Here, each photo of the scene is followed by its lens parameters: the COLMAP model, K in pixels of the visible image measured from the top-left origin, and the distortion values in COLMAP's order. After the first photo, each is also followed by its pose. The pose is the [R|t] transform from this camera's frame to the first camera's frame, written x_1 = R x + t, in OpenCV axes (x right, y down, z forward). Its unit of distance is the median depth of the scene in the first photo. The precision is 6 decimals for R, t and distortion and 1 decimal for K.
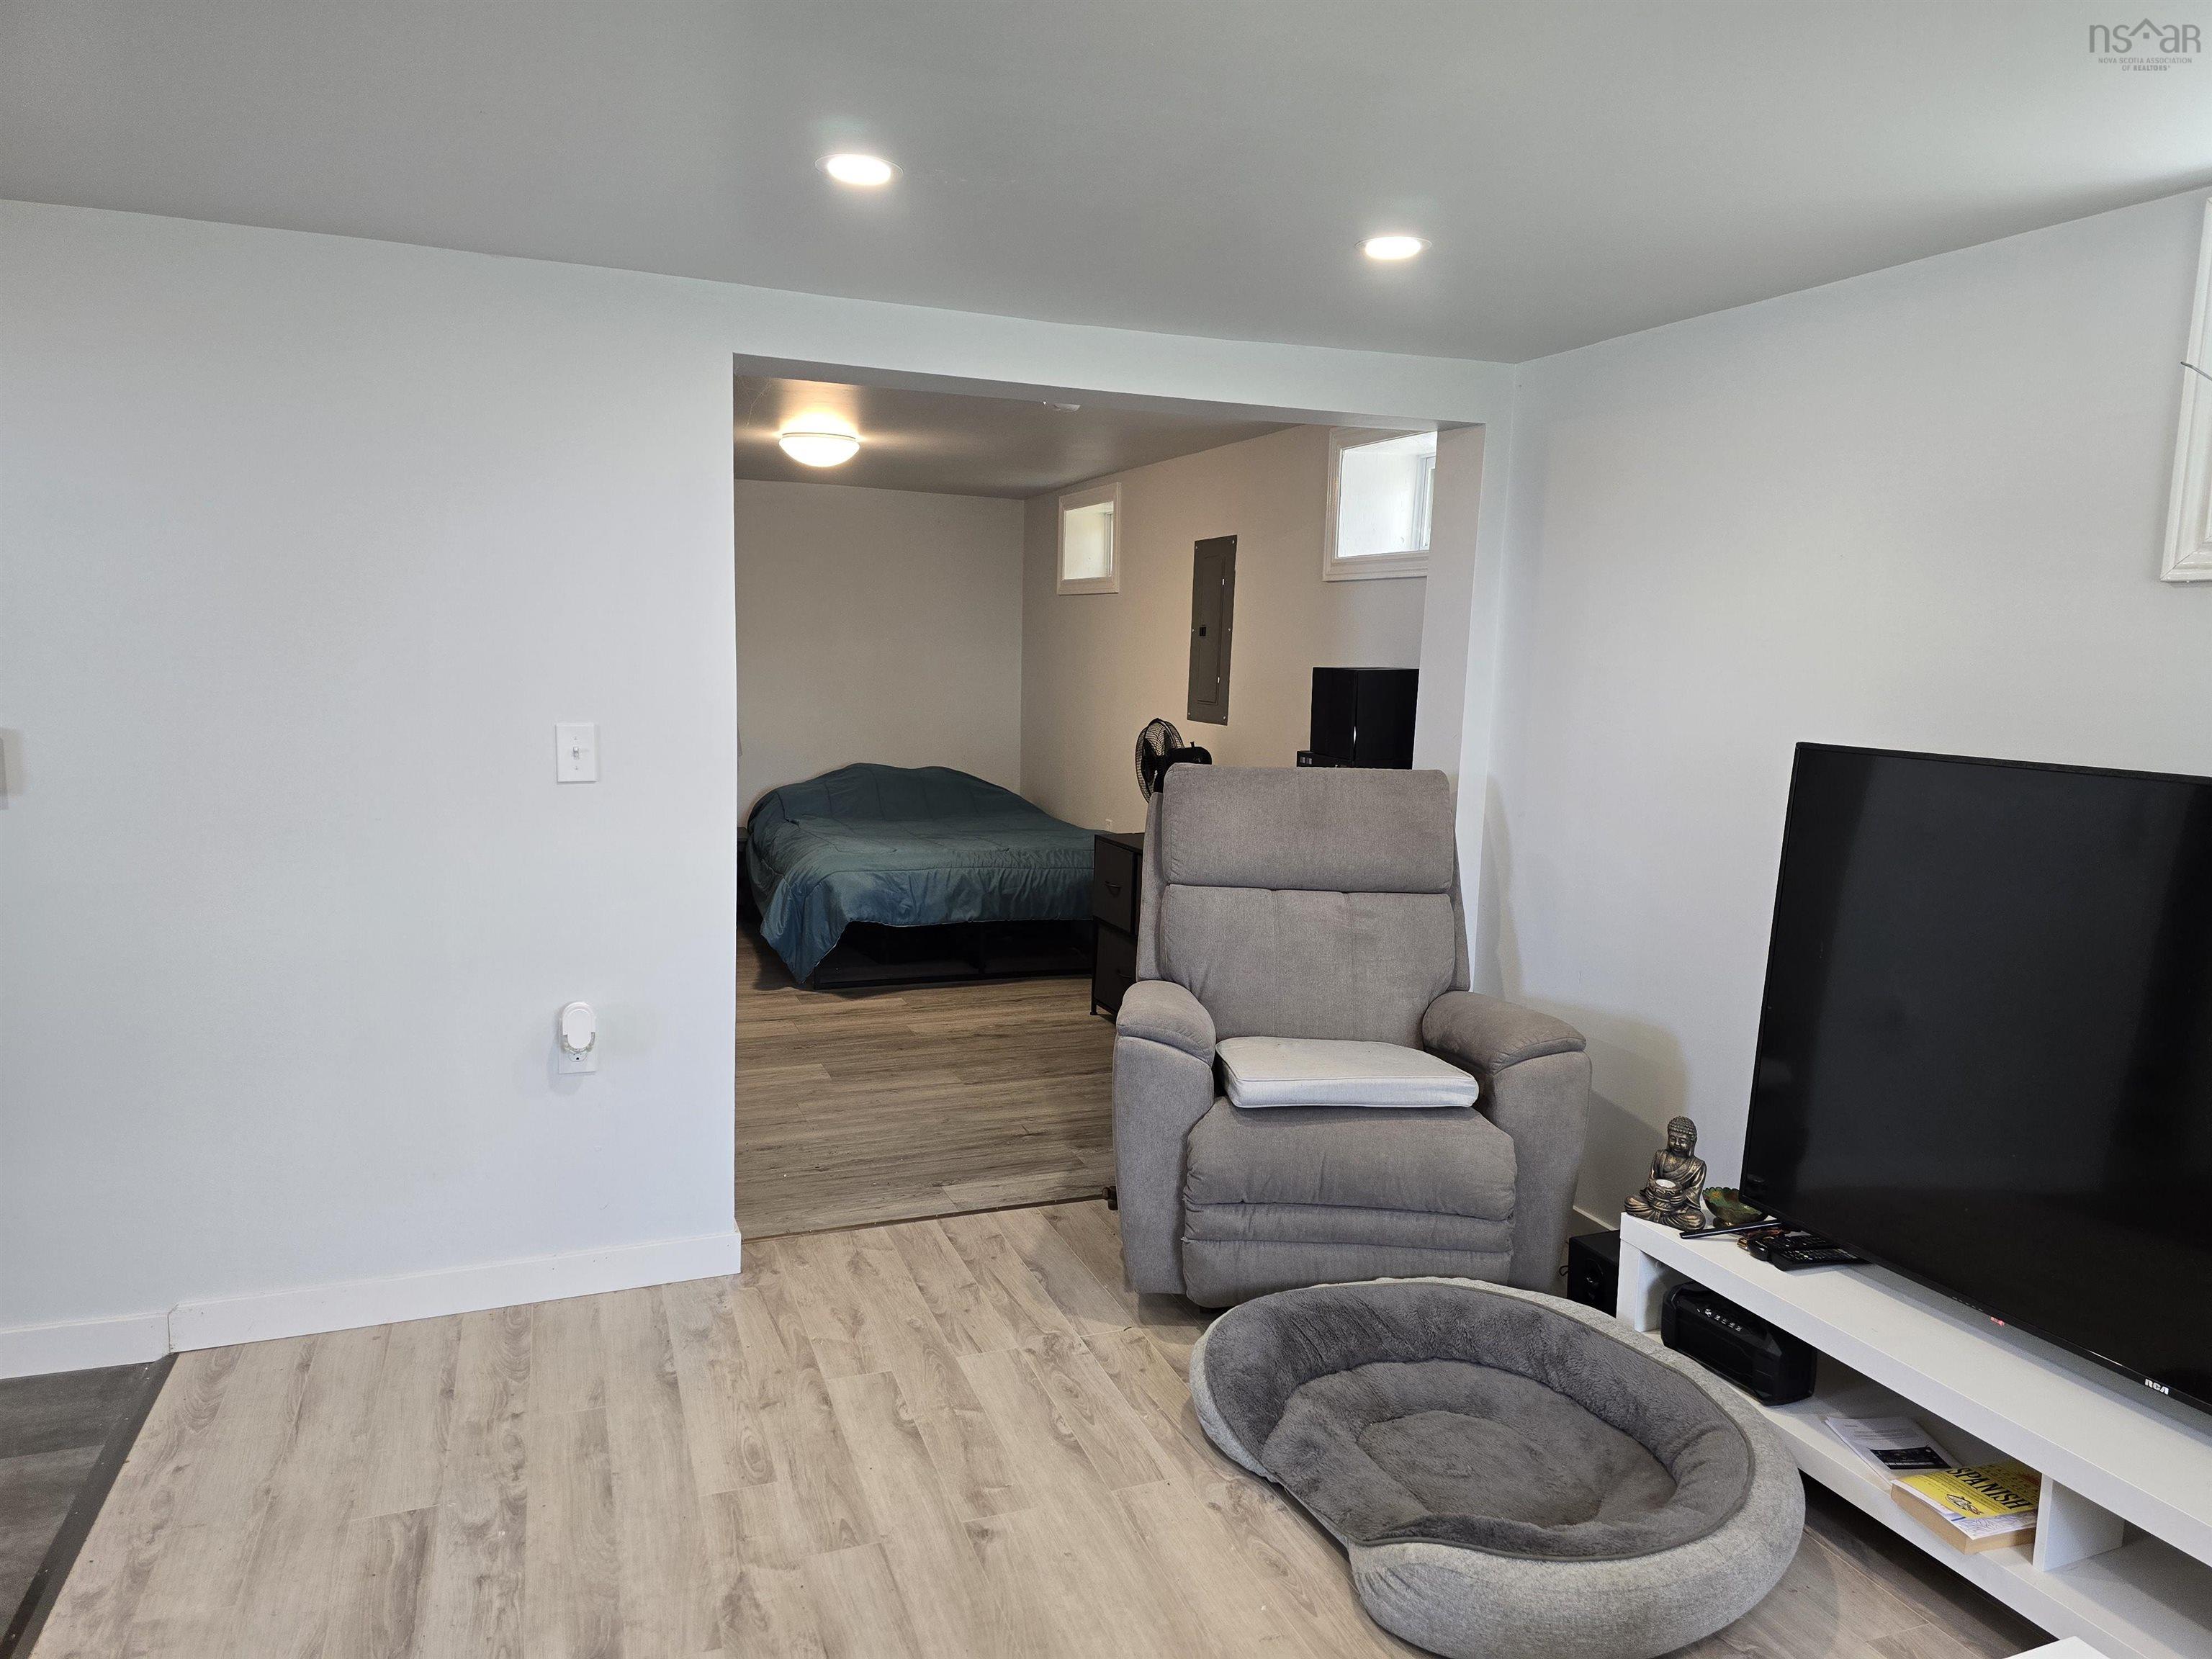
lens RADIAL K [[1471.1, 0, 1110.5], [0, 1471.1, 825.9], [0, 0, 1]] dist [0.048733, -0.038393]
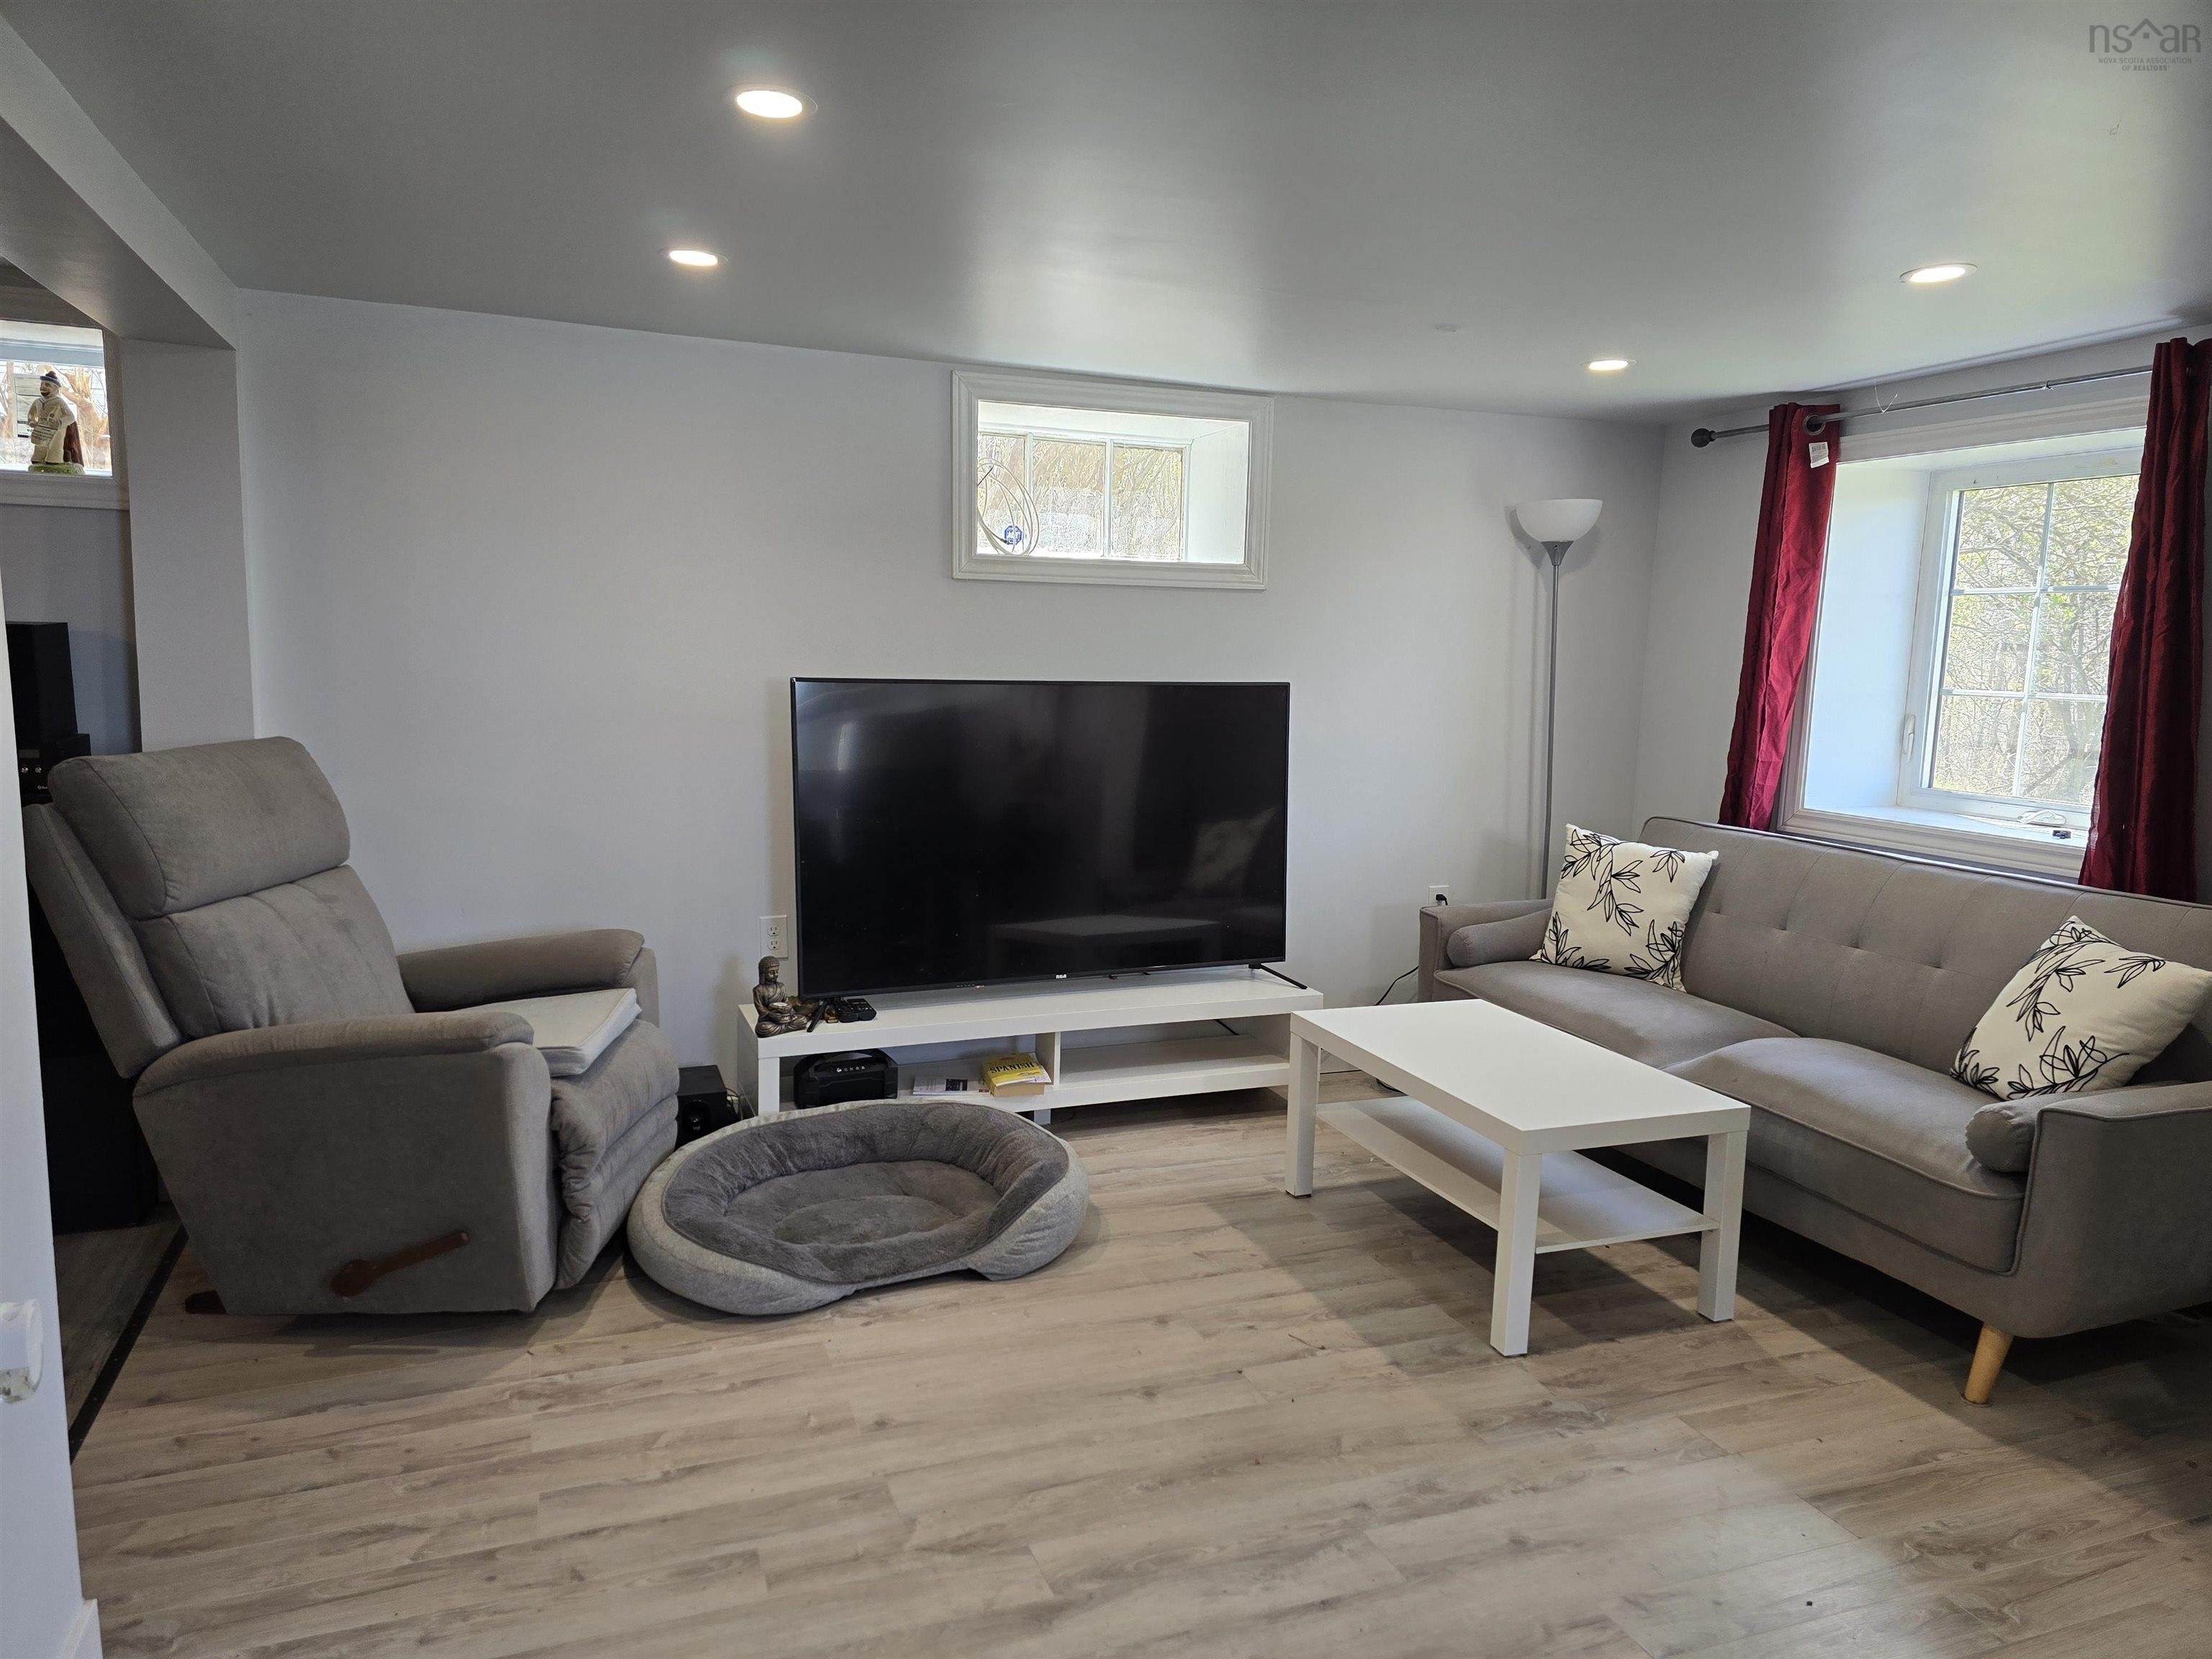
lens RADIAL K [[1471.1, 0, 1092.7], [0, 1471.1, 821.9], [0, 0, 1]] dist [0.048733, -0.038393]
pose [[0.030374, -0.165155, 0.985800, -0.995618], [0.103226, 0.981500, 0.161254, -0.124761], [-0.994194, 0.096863, 0.046861, 0.659378]]
